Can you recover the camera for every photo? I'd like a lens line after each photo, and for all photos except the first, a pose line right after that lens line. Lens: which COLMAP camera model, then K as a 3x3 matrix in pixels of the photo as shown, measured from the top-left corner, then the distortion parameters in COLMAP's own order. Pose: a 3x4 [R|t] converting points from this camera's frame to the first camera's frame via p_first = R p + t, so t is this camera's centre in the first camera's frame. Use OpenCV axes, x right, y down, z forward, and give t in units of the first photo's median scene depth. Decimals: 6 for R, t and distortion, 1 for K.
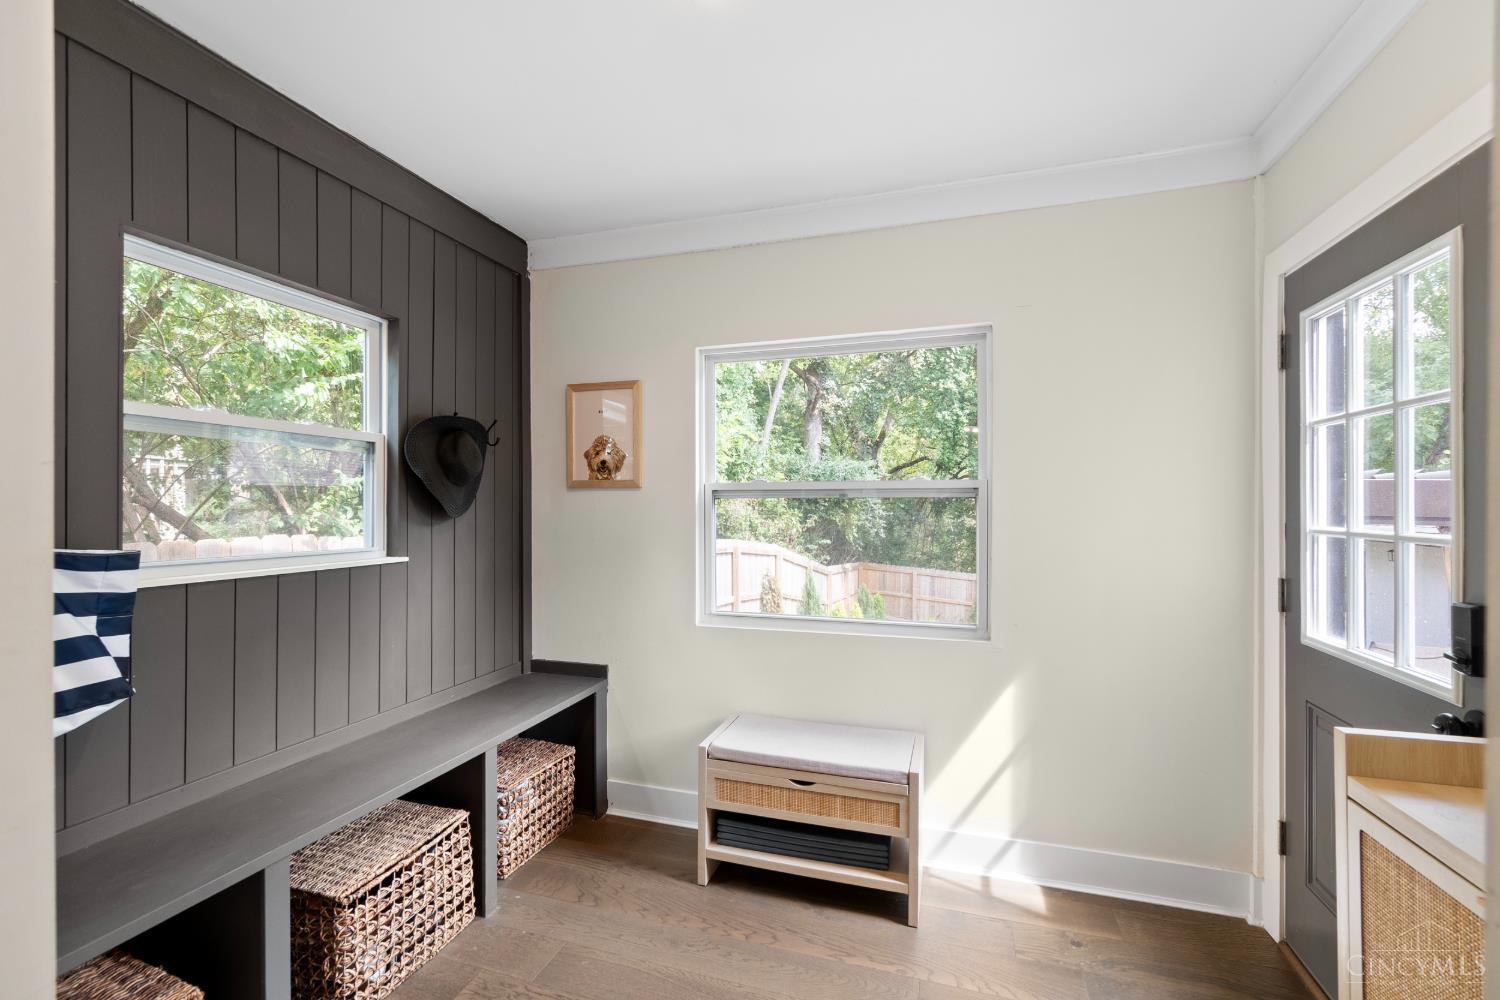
lens RADIAL K [[642.7, 0, 748.2], [0, 642.7, 500.0], [0, 0, 1]] dist [-0.003556, 0.000024]
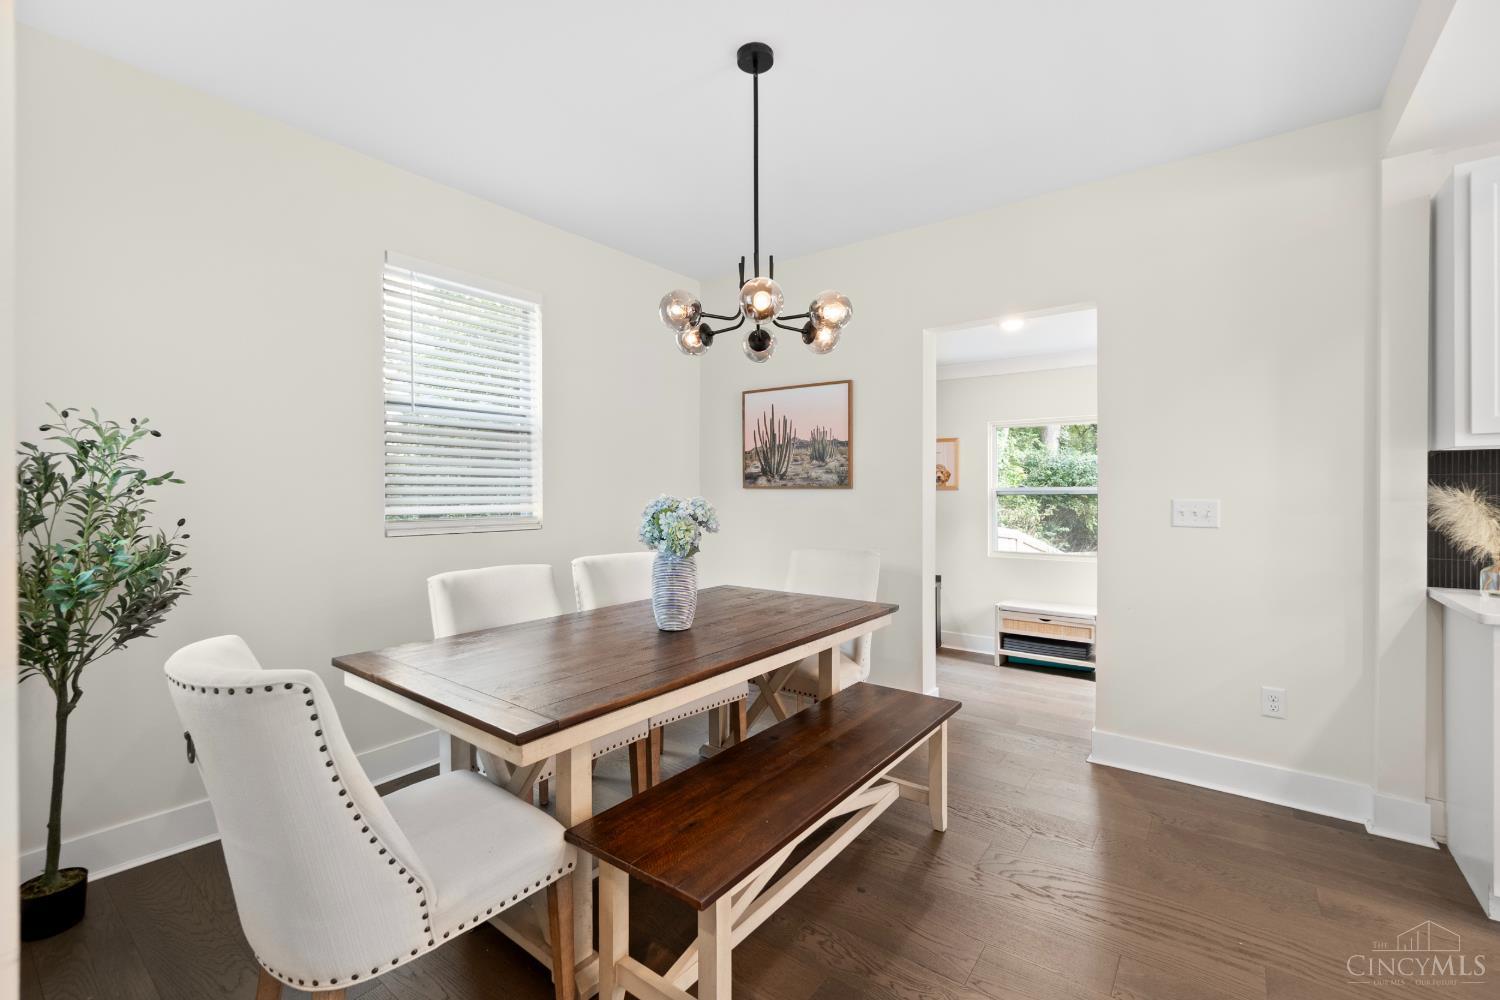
lens RADIAL K [[642.7, 0, 740.9], [0, 642.7, 490.1], [0, 0, 1]] dist [-0.003556, 0.000024]
pose [[0.939156, -0.000536, -0.343489, -0.022905], [0.000816, 0.999999, 0.000672, -0.003713], [0.343489, -0.000912, 0.939156, -0.235143]]
